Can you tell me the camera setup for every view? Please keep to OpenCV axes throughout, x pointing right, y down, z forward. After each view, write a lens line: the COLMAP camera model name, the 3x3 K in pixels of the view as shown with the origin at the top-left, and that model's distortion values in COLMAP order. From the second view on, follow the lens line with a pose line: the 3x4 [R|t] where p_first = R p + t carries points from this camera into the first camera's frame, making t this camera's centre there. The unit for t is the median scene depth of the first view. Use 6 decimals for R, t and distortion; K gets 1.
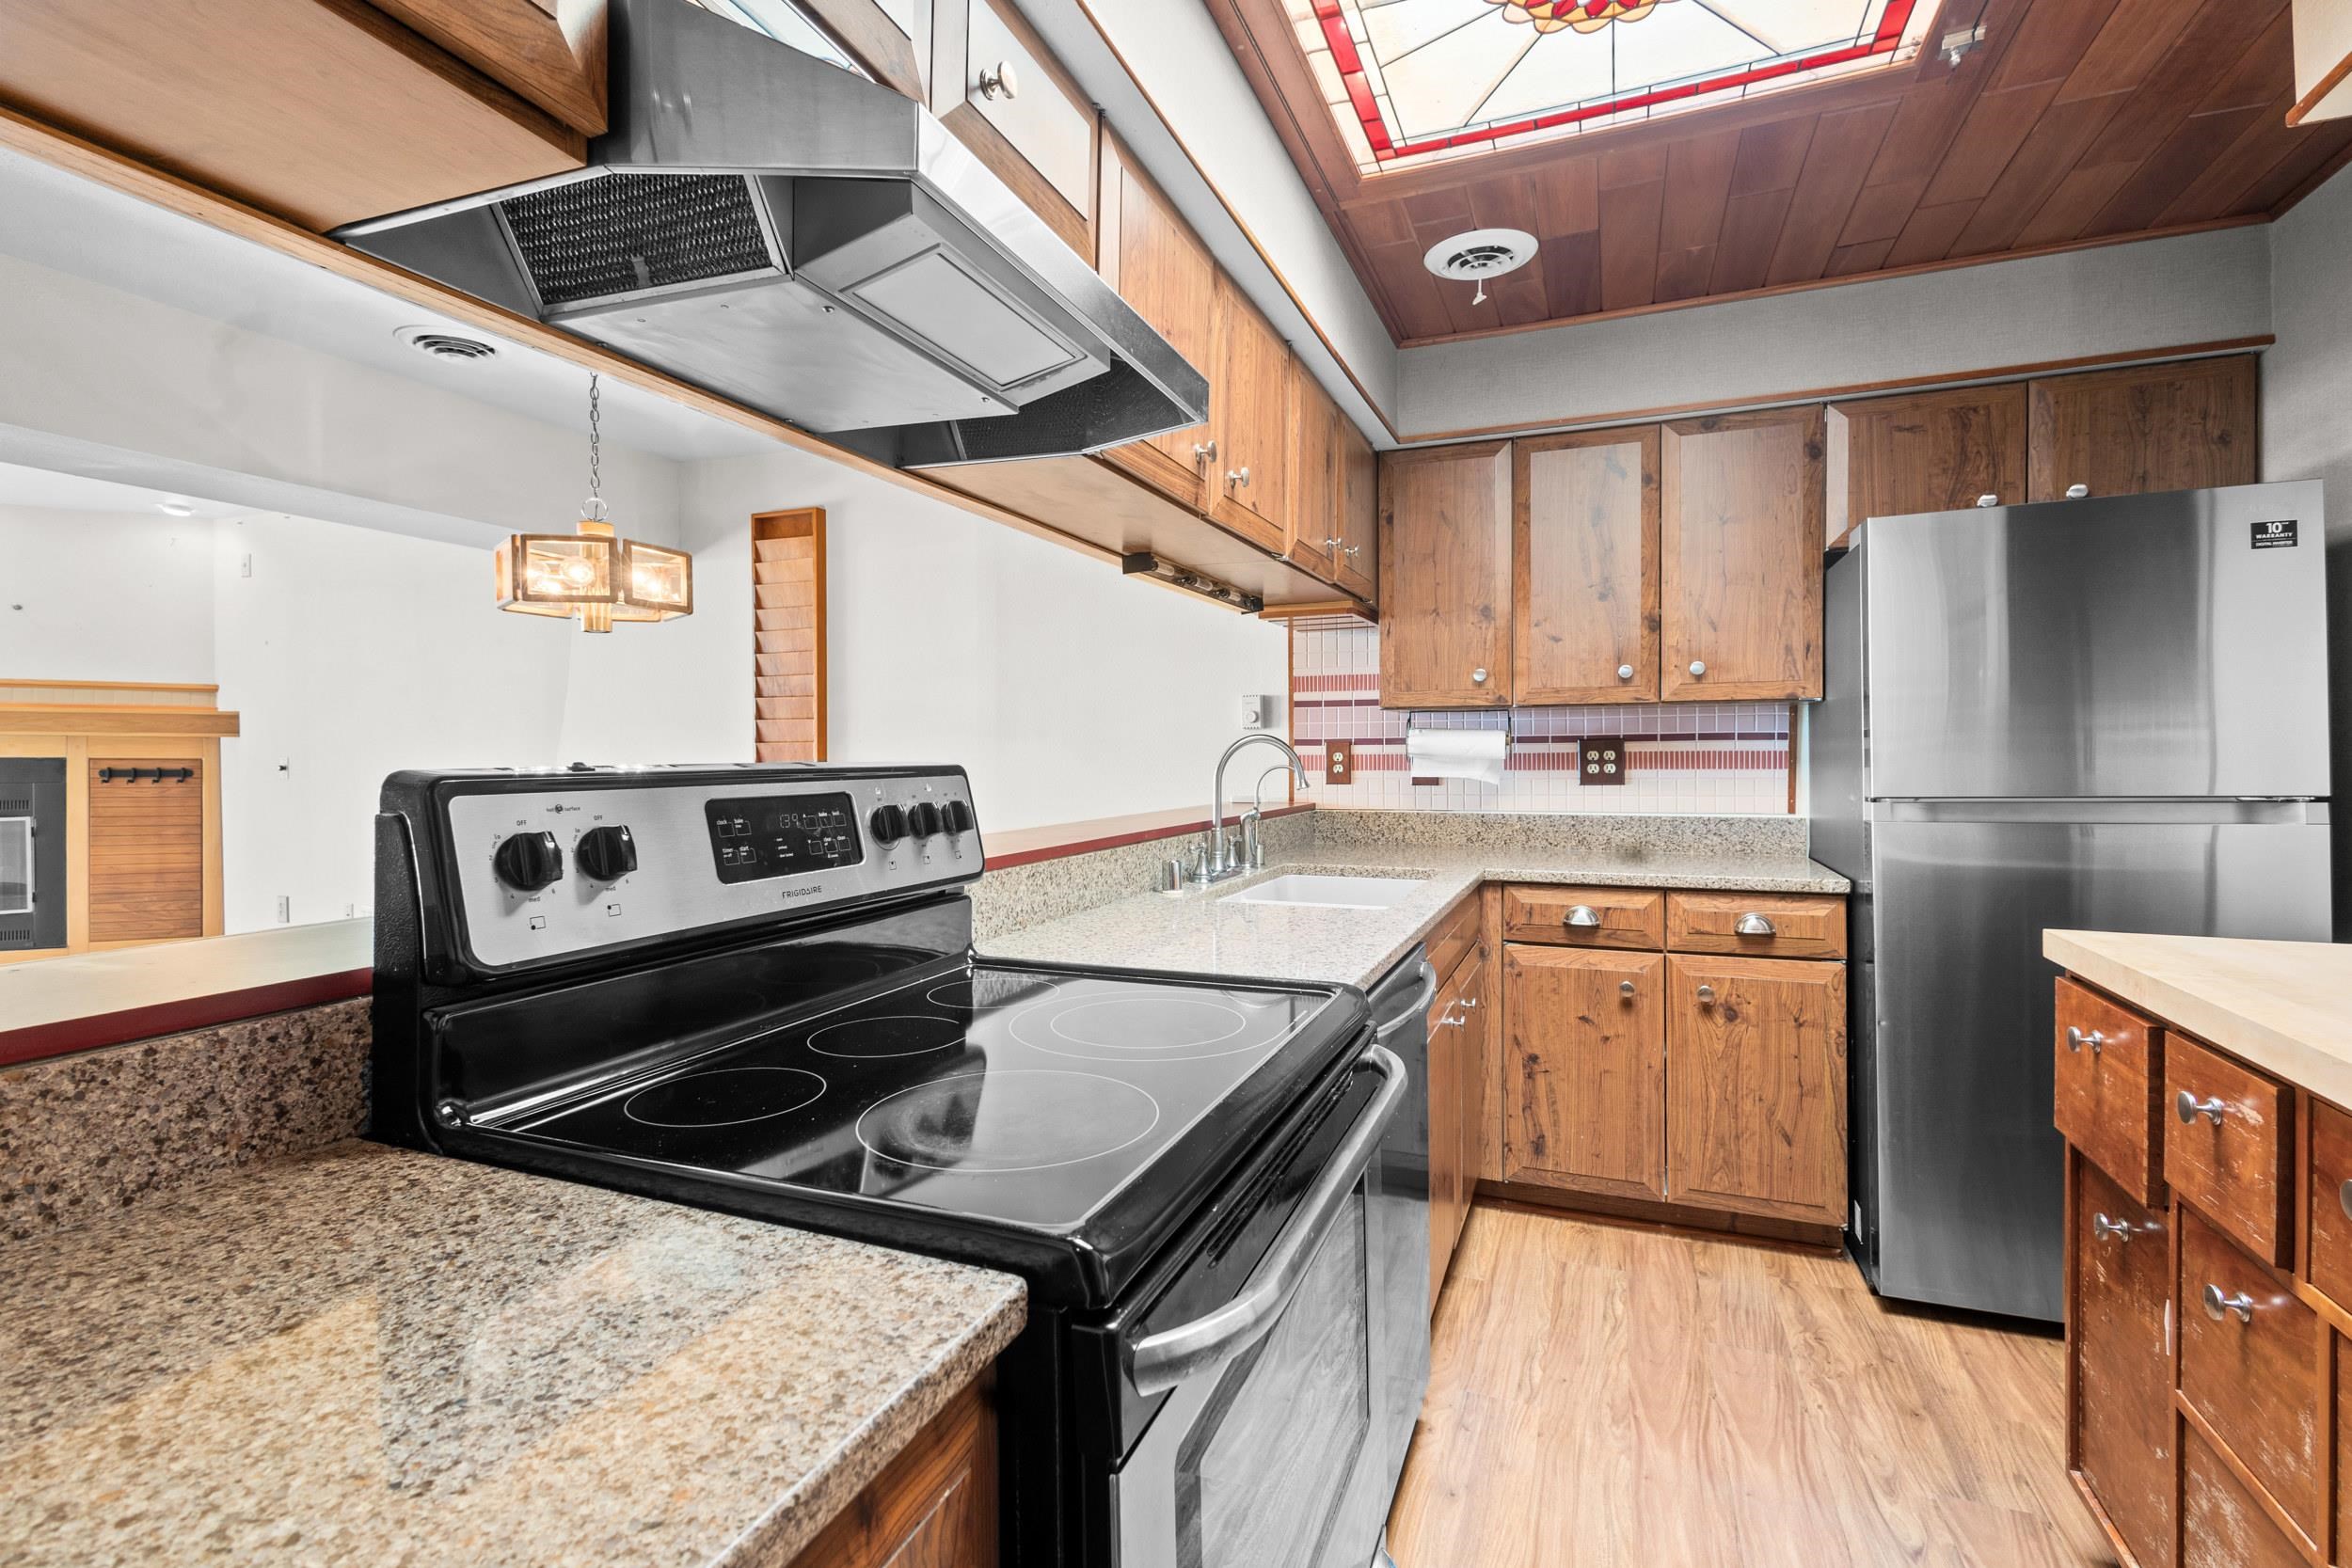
lens RADIAL K [[1079.6, 0, 1173.4], [0, 1079.6, 759.1], [0, 0, 1]] dist [0.009400, -0.003290]
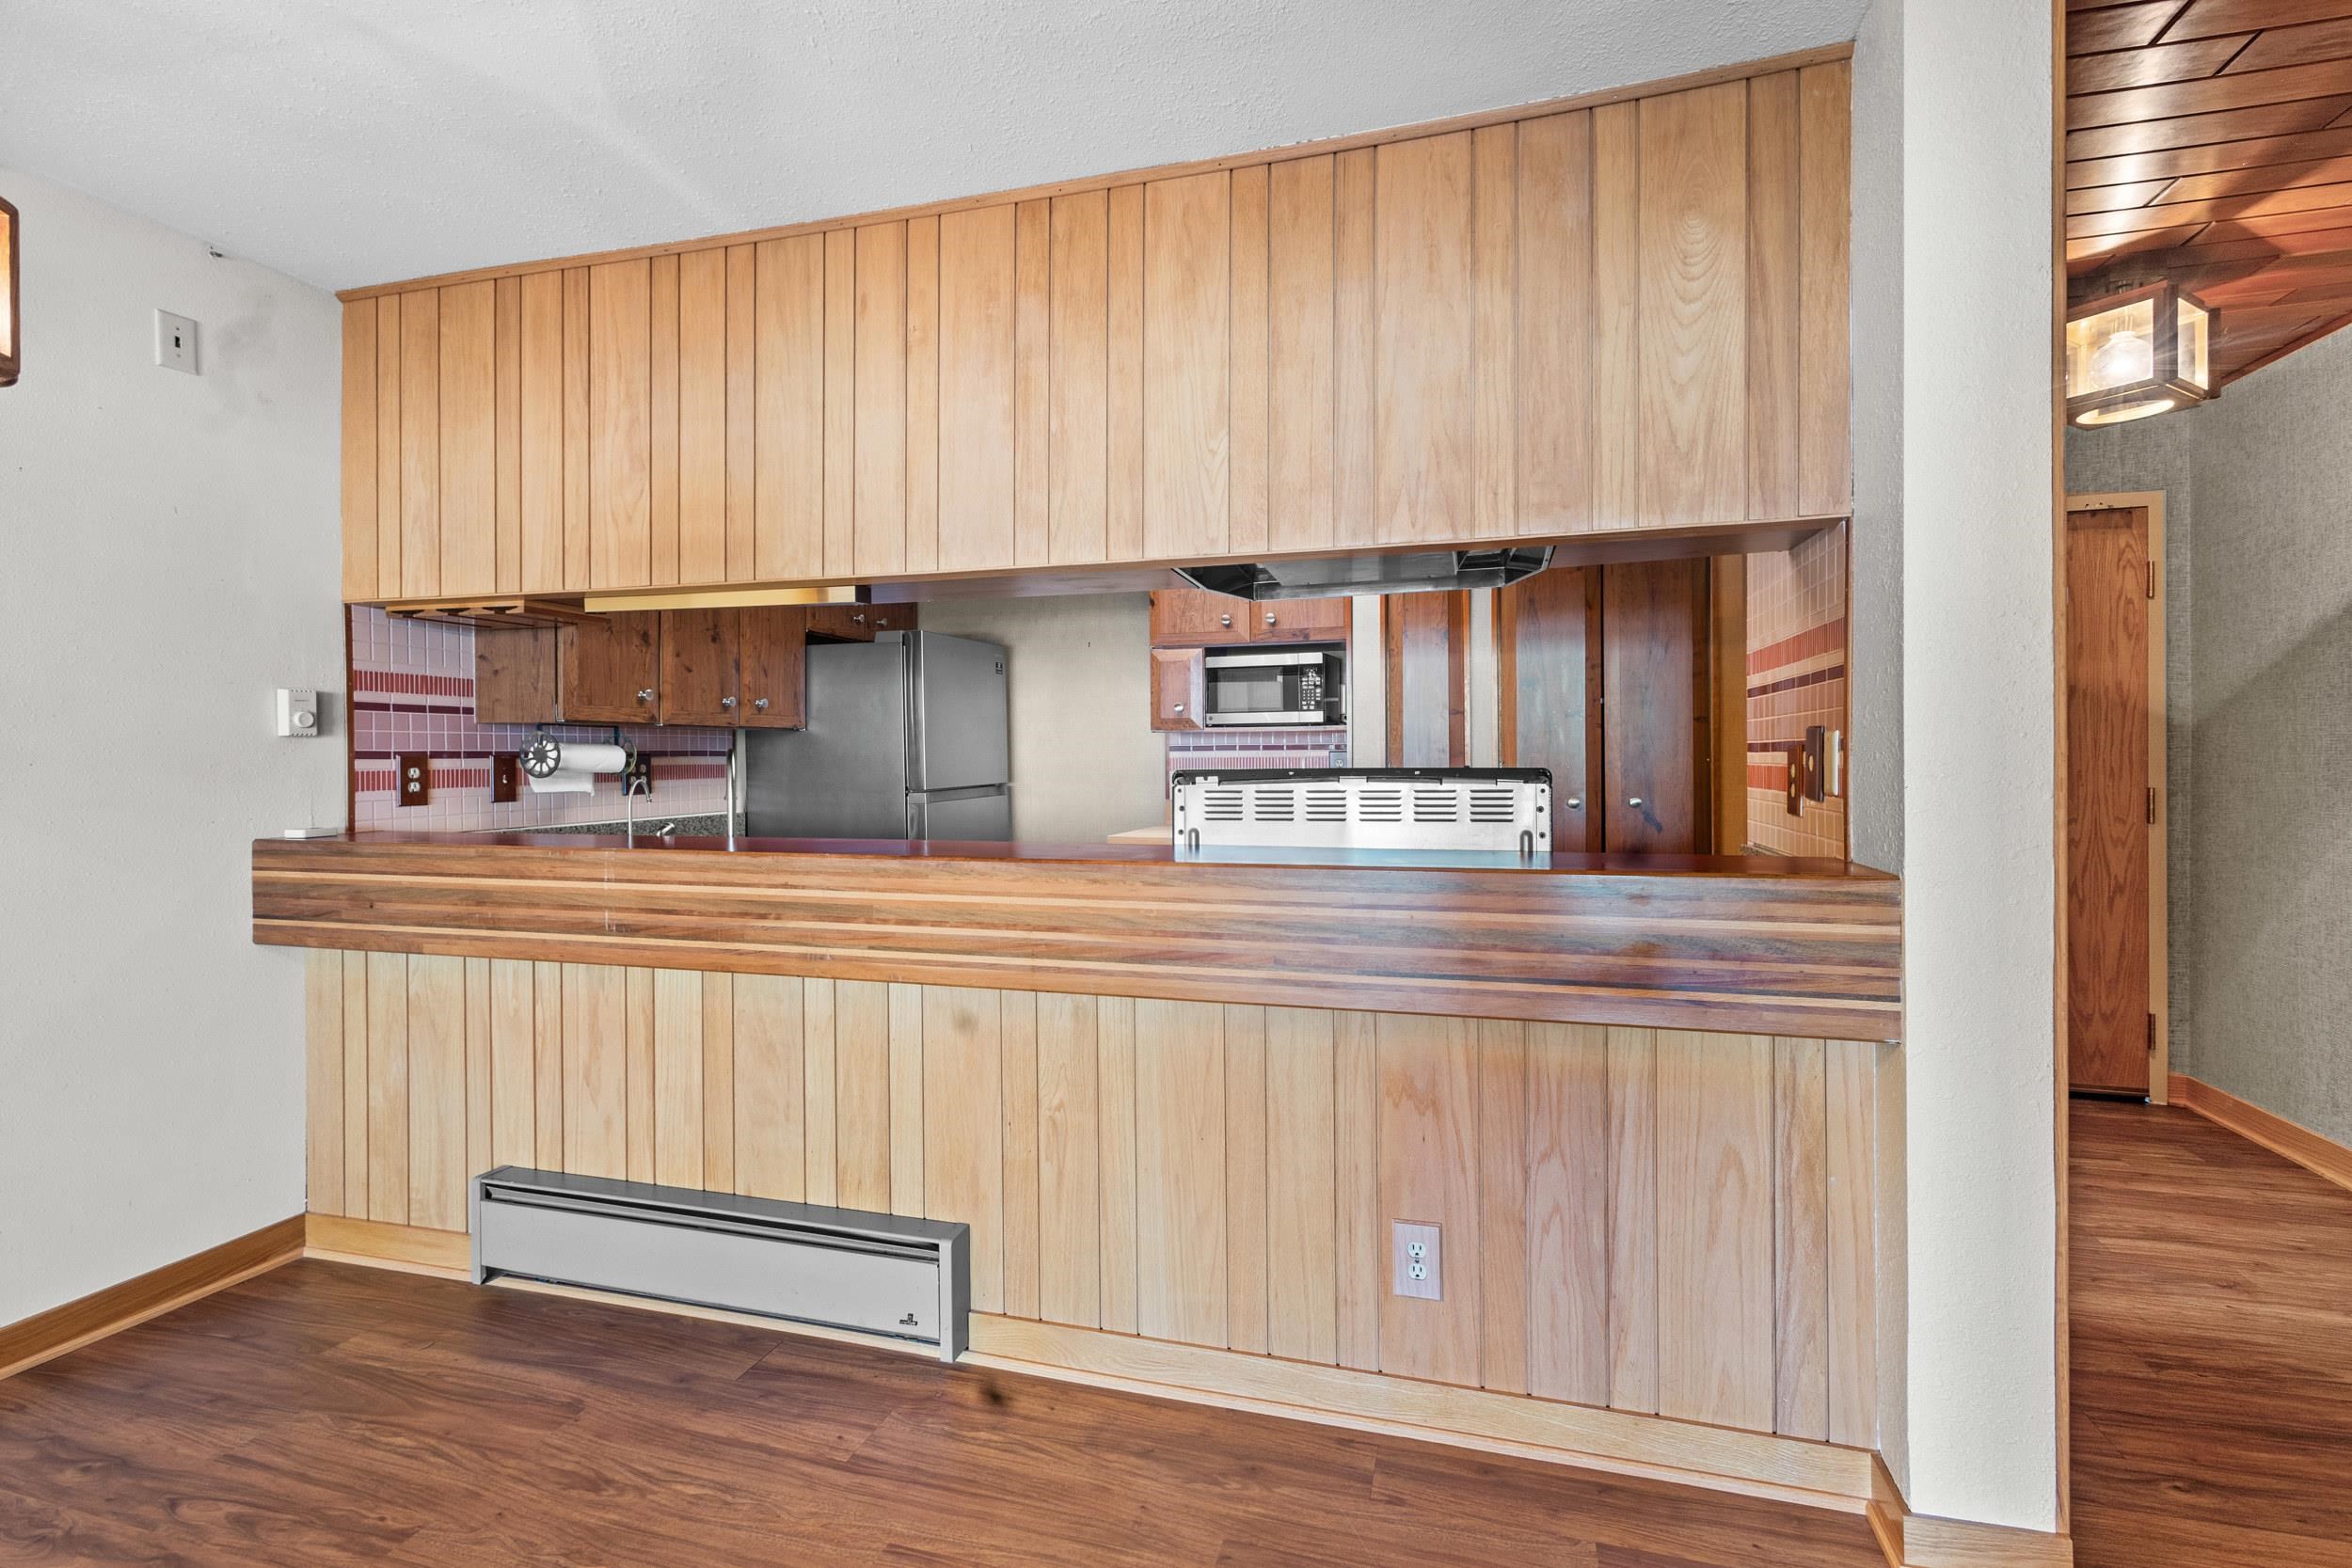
lens RADIAL K [[1079.6, 0, 1161.8], [0, 1079.6, 764.8], [0, 0, 1]] dist [0.009400, -0.003290]
pose [[-0.102276, -0.003674, 0.994749, -0.808782], [0.014385, 0.999883, 0.005172, -0.004577], [-0.994652, 0.014838, -0.102211, 0.557605]]
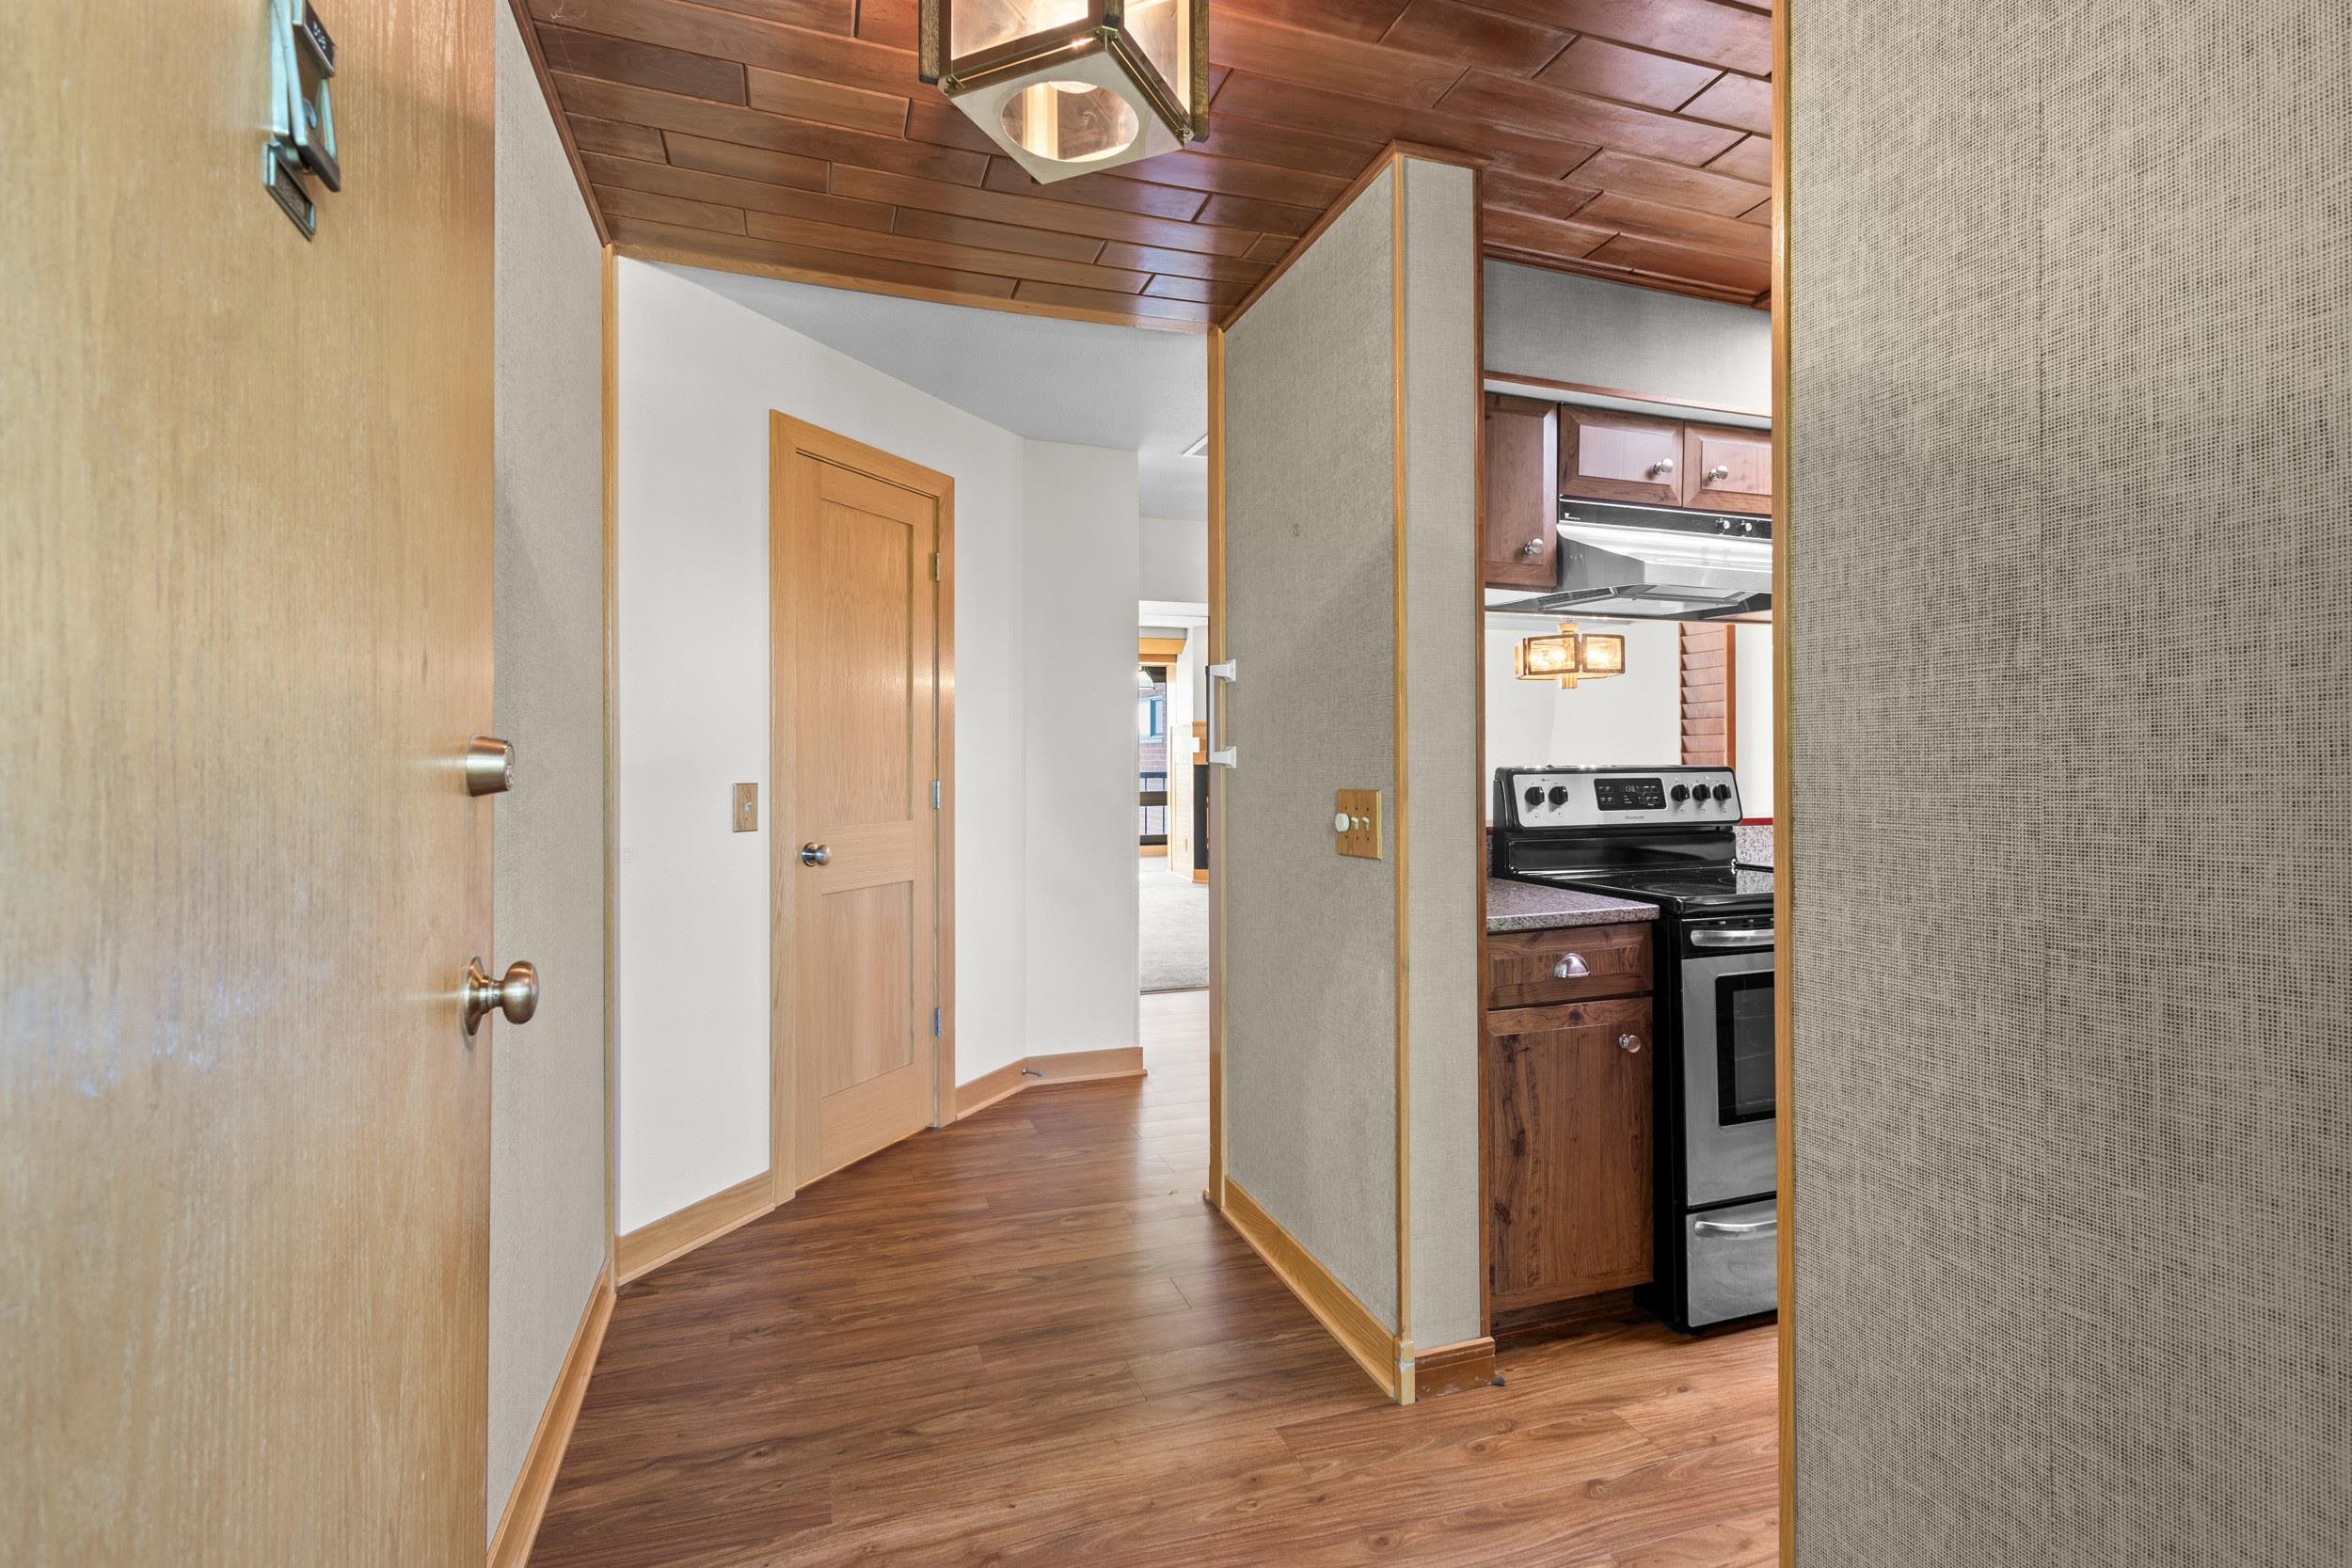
lens RADIAL K [[1079.6, 0, 1161.7], [0, 1079.6, 775.2], [0, 0, 1]] dist [0.009400, -0.003290]
pose [[0.650931, 0.008605, -0.759088, 0.301495], [-0.001644, 0.999949, 0.009926, 0.001230], [0.759135, -0.005214, 0.650912, -0.519985]]
